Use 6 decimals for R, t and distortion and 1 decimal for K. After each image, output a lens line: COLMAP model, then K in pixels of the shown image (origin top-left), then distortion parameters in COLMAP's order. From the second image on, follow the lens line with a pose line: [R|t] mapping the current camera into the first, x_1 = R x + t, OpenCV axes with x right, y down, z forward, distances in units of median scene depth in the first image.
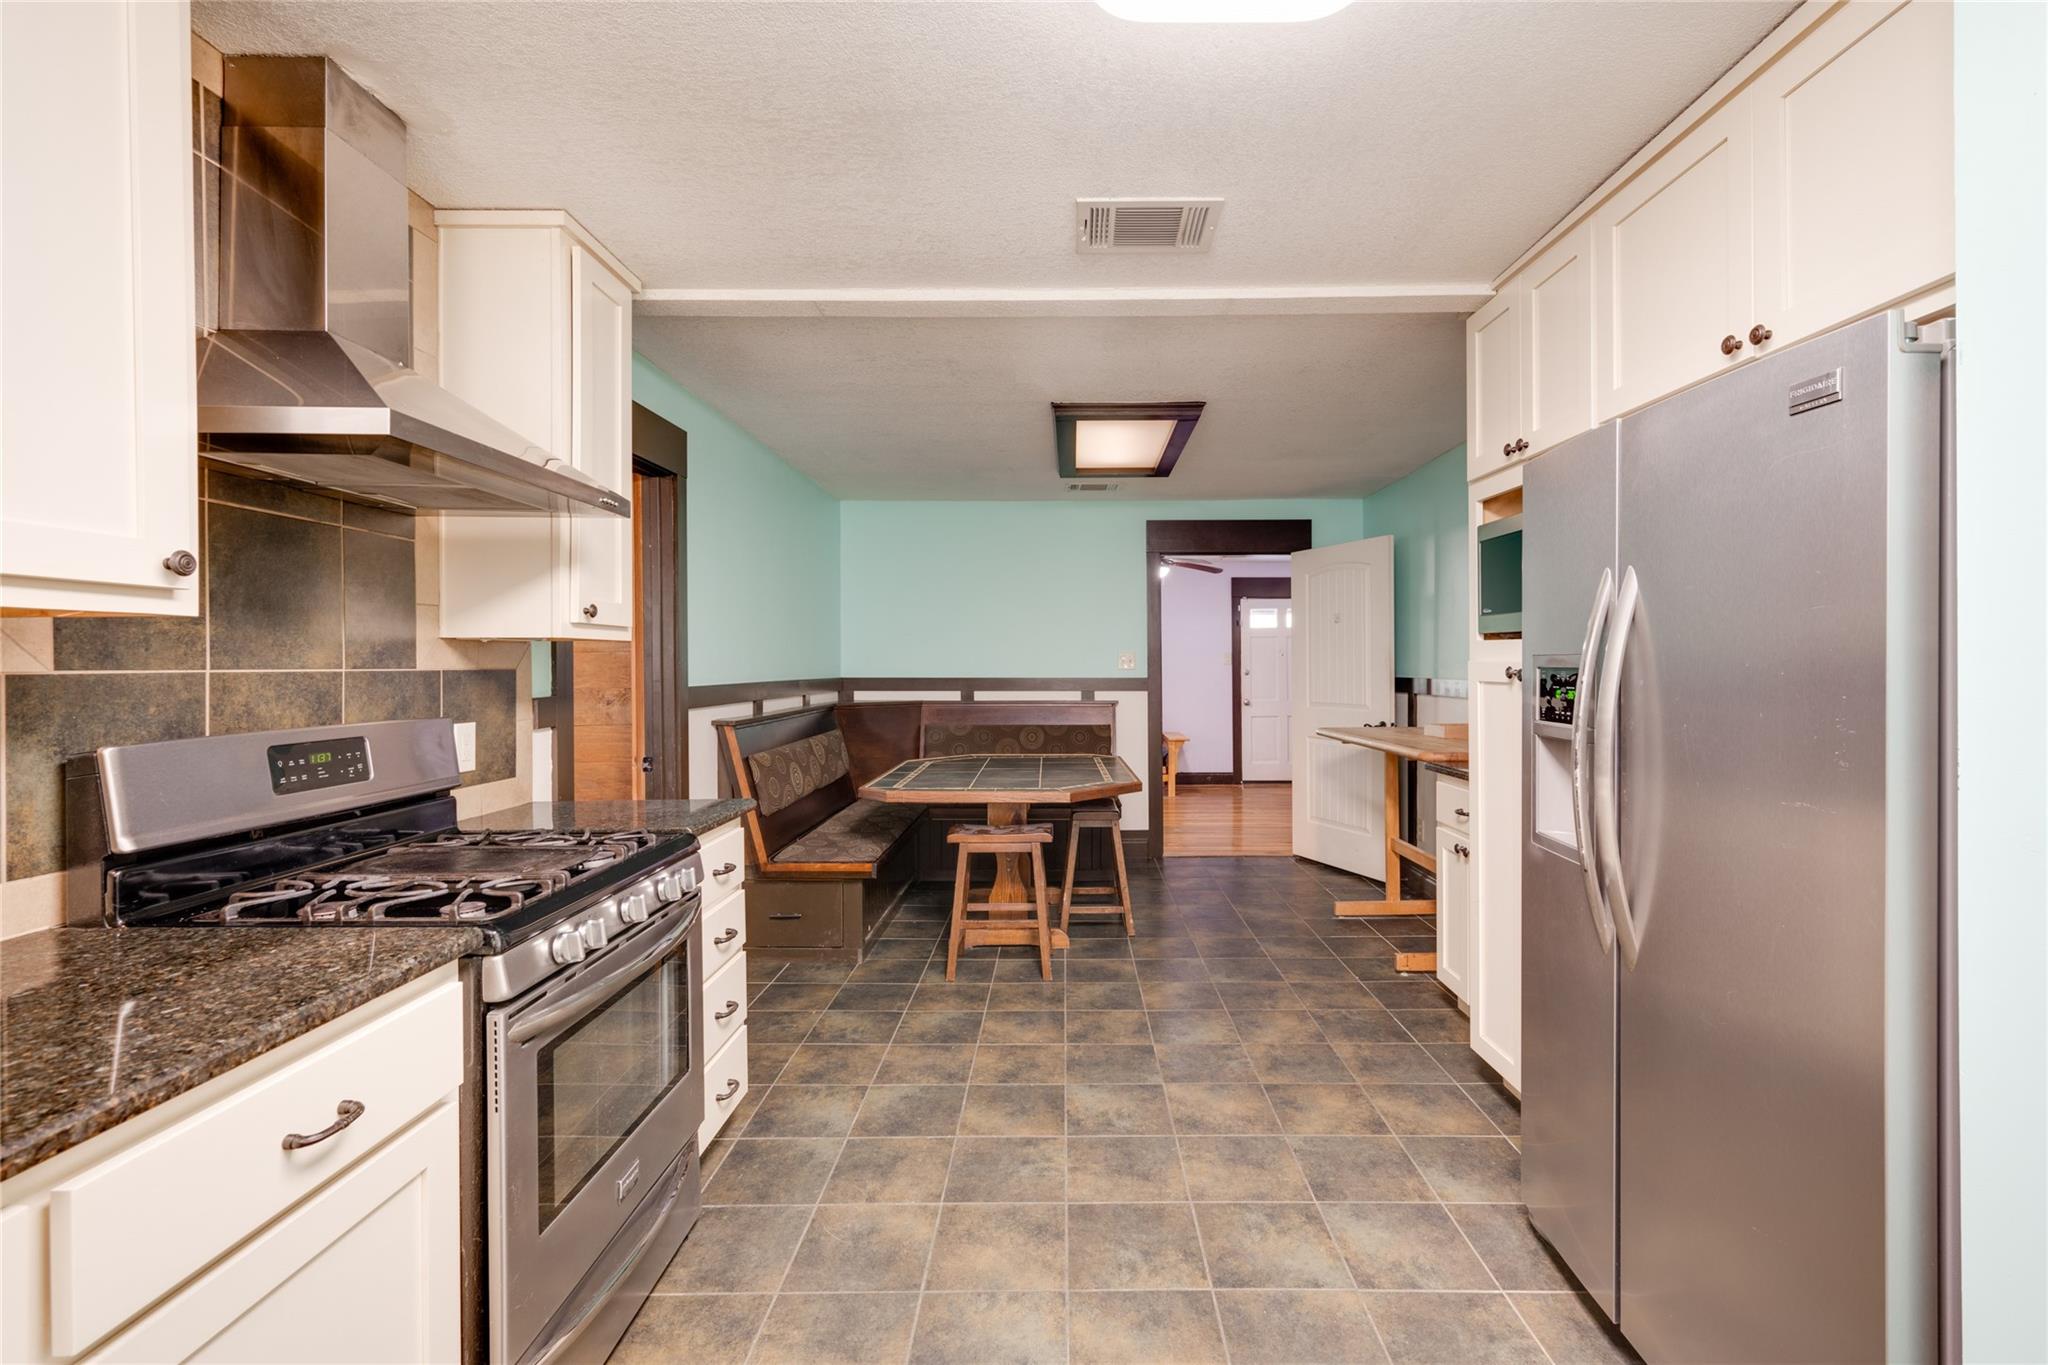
lens RADIAL K [[895.5, 0, 1061.0], [0, 895.5, 667.7], [0, 0, 1]] dist [-0.001741, -0.001242]
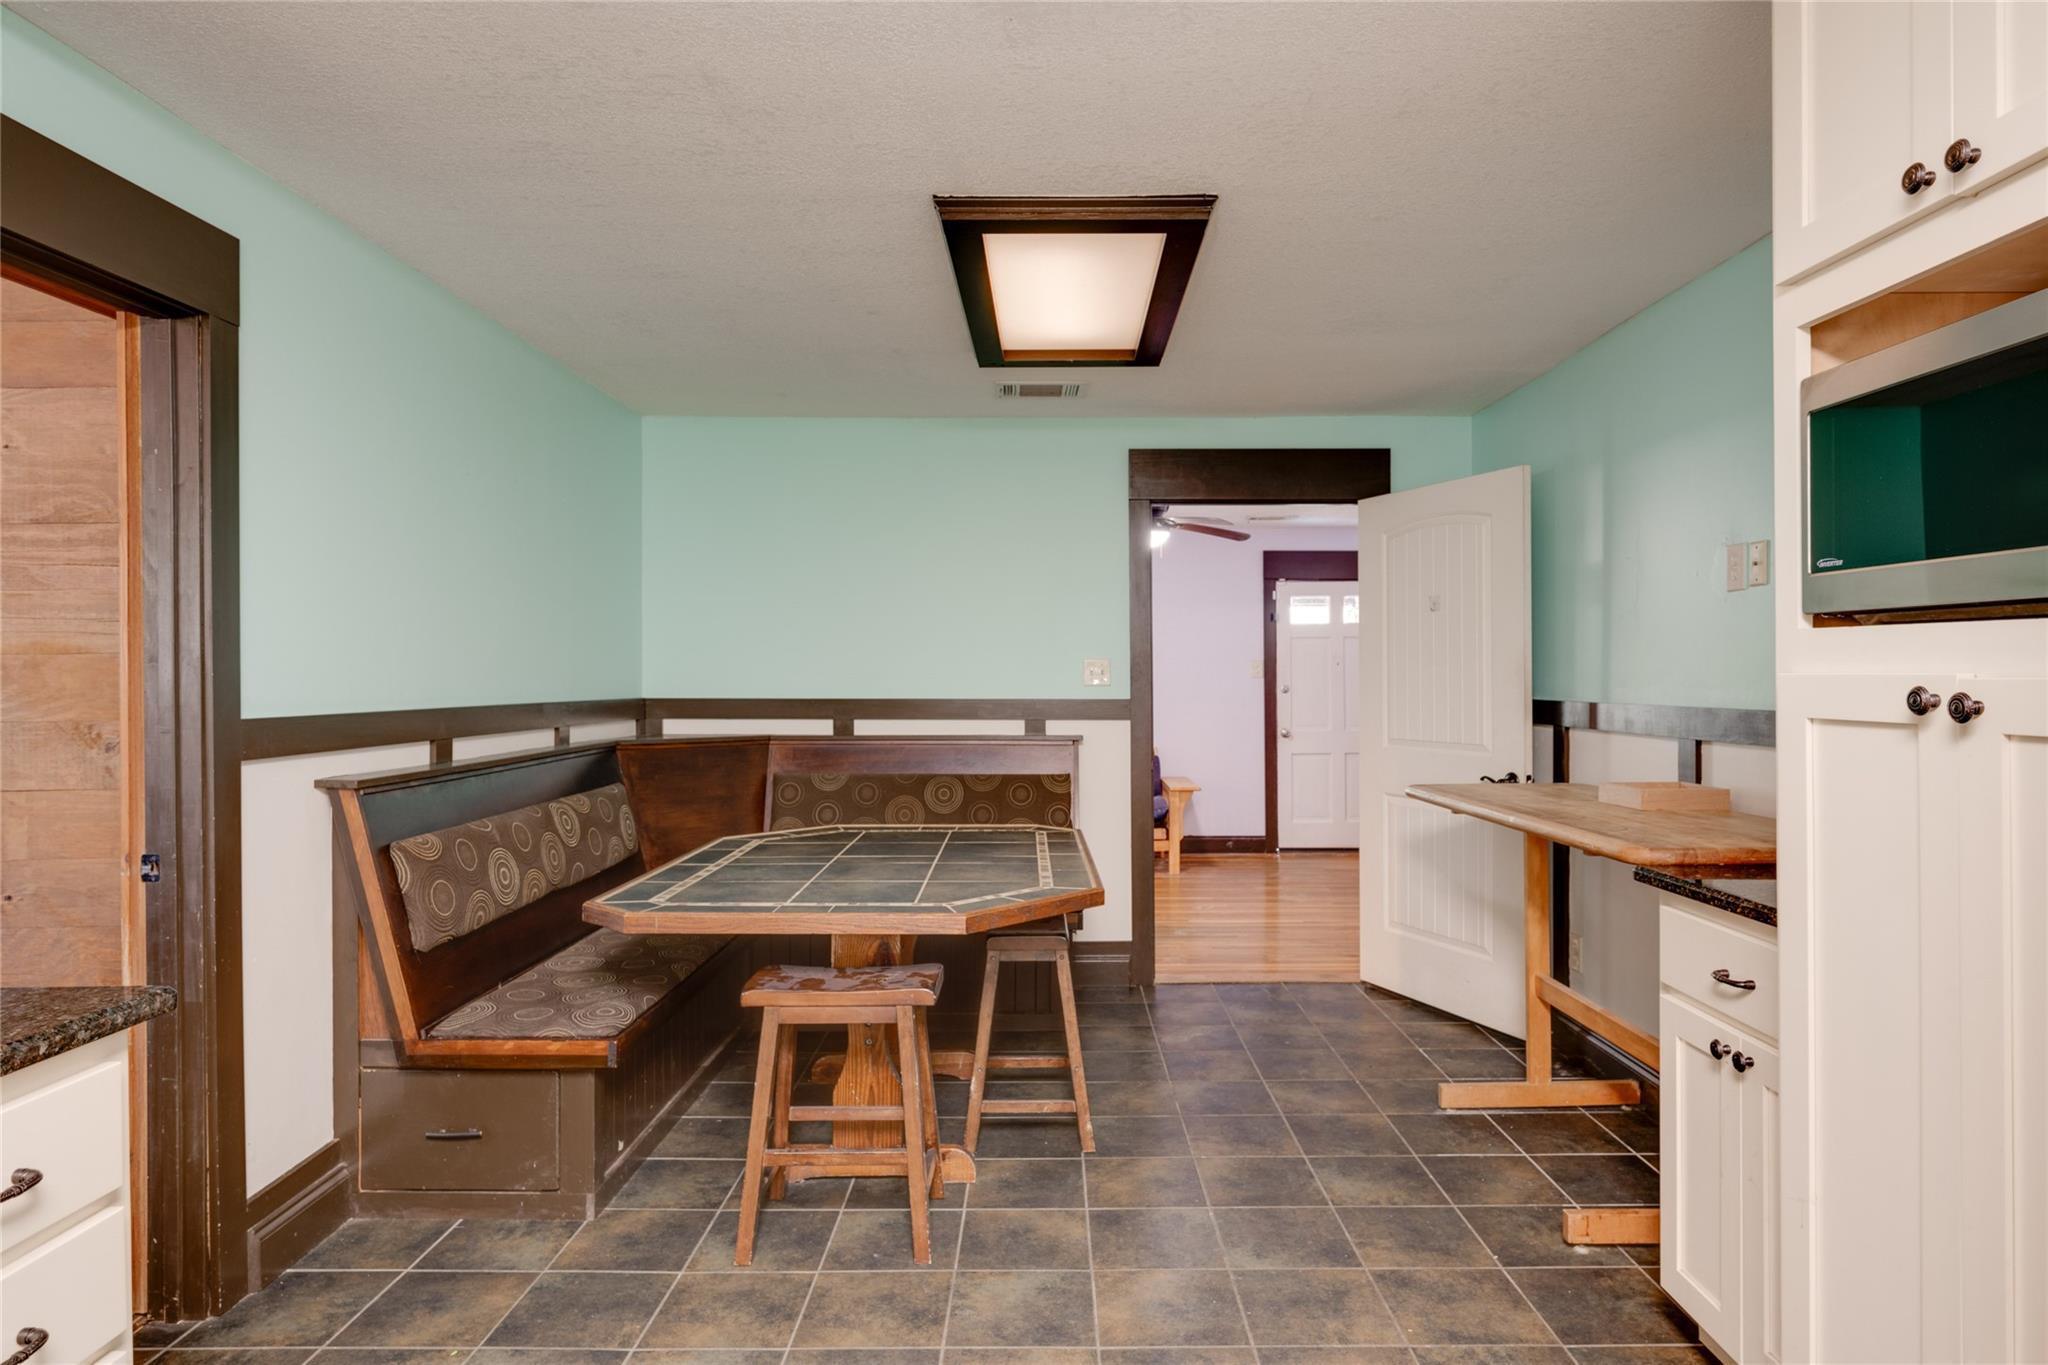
lens RADIAL K [[1162.5, 0, 1046.1], [0, 1162.5, 675.1], [0, 0, 1]] dist [0.000119, -0.001519]
pose [[0.999990, 0.001596, 0.004098, 0.059409], [-0.001575, 0.999986, -0.005115, -0.002322], [-0.004106, 0.005108, 0.999979, 0.317075]]
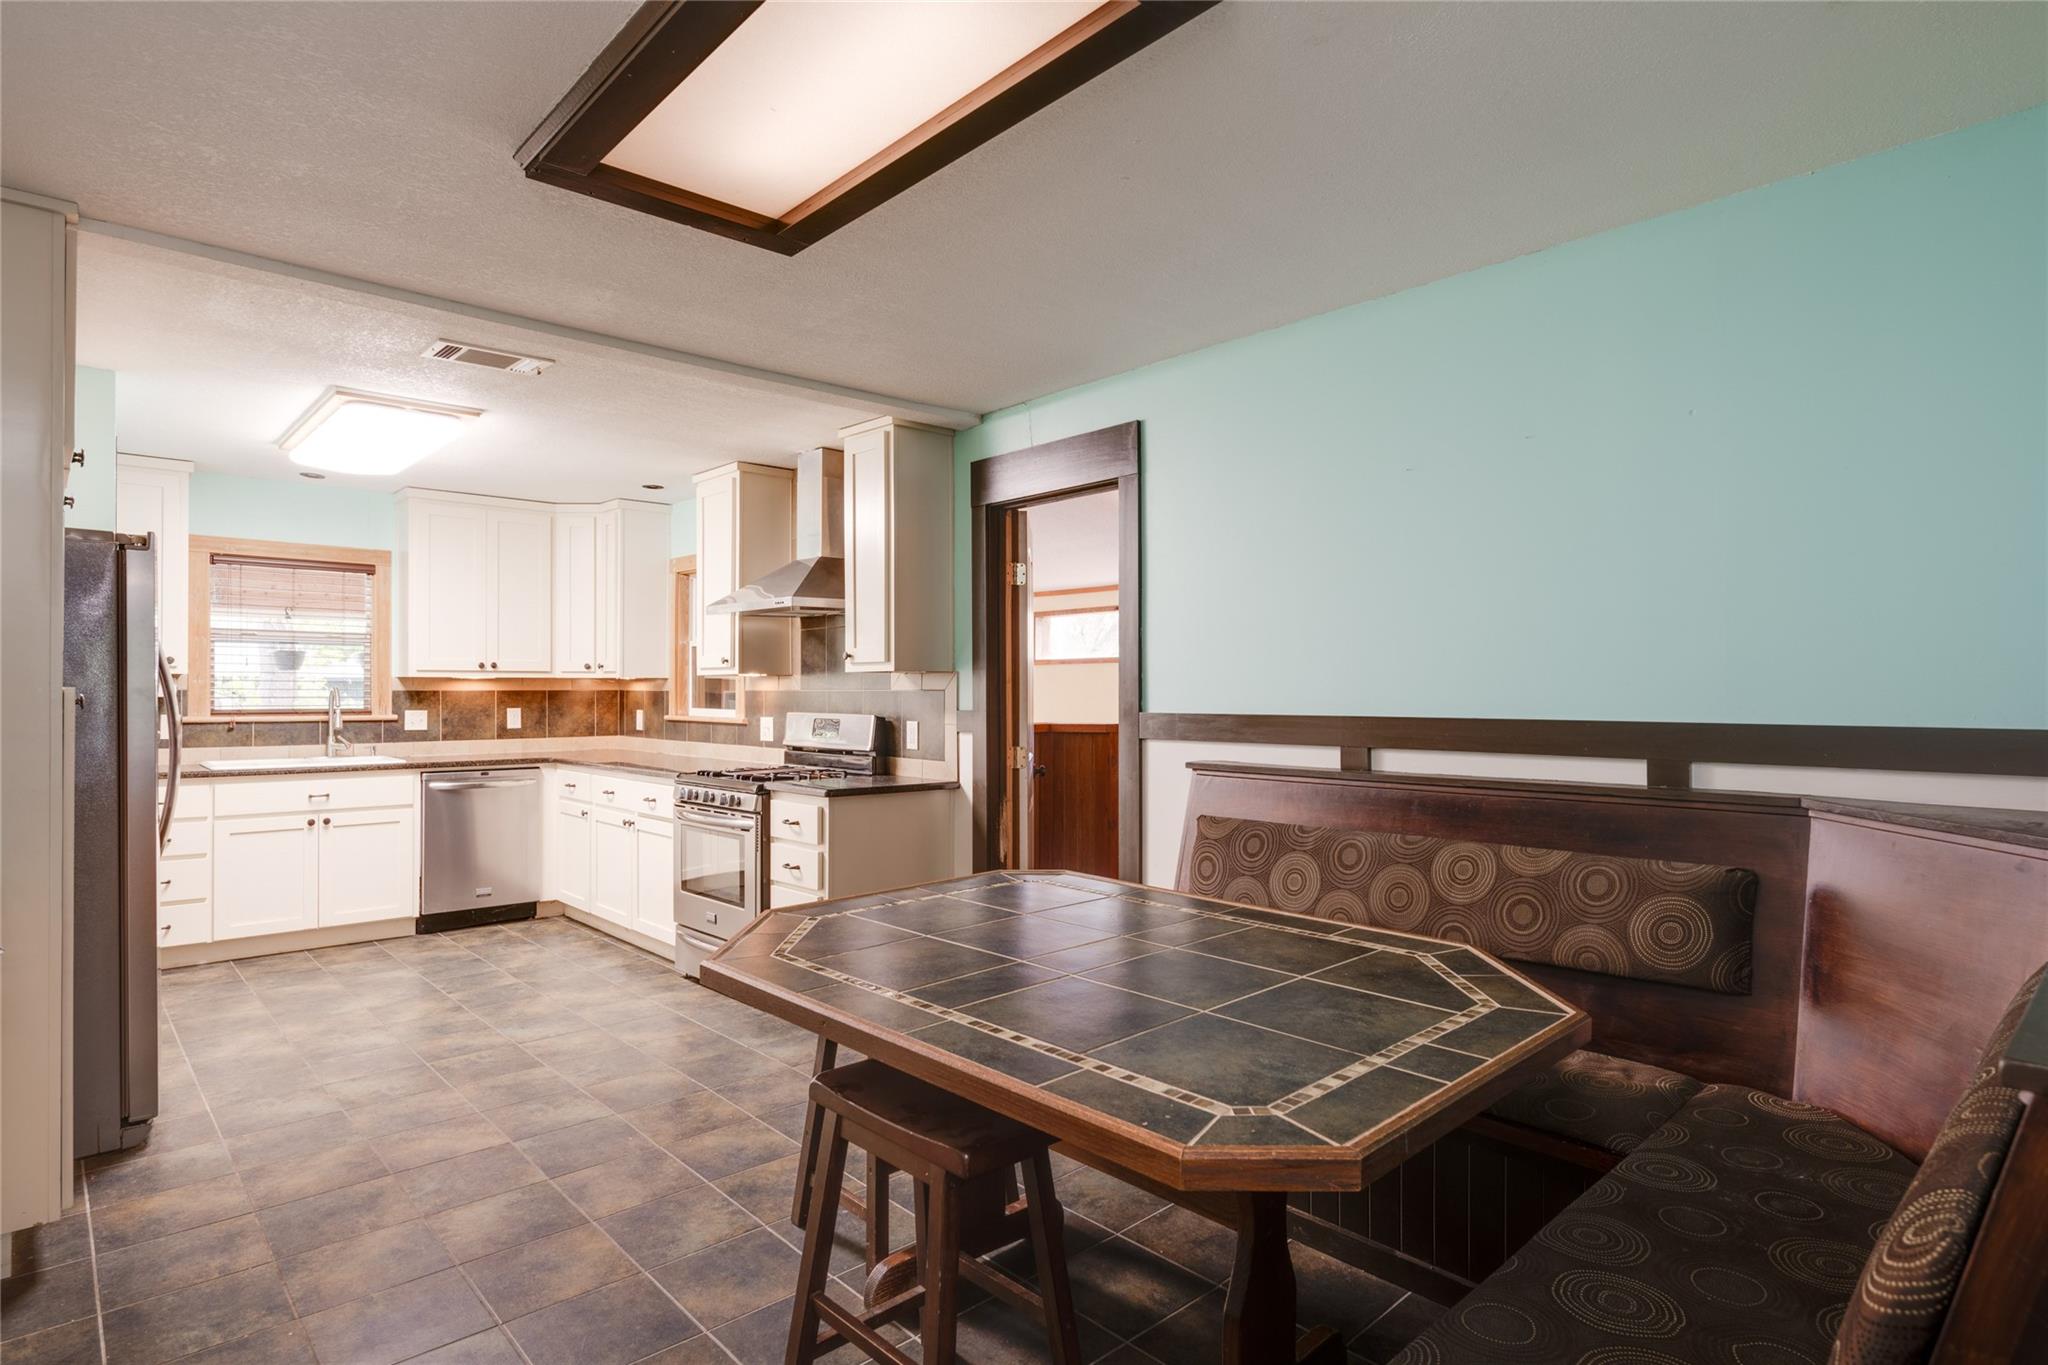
lens RADIAL K [[1076.5, 0, 1034.2], [0, 1076.5, 683.4], [0, 0, 1]] dist [-0.000418, -0.000551]
pose [[-0.727200, 0.000163, -0.686426, 0.387867], [-0.001339, 0.999998, 0.001655, -0.011000], [0.686425, 0.002123, -0.727198, 1.740552]]
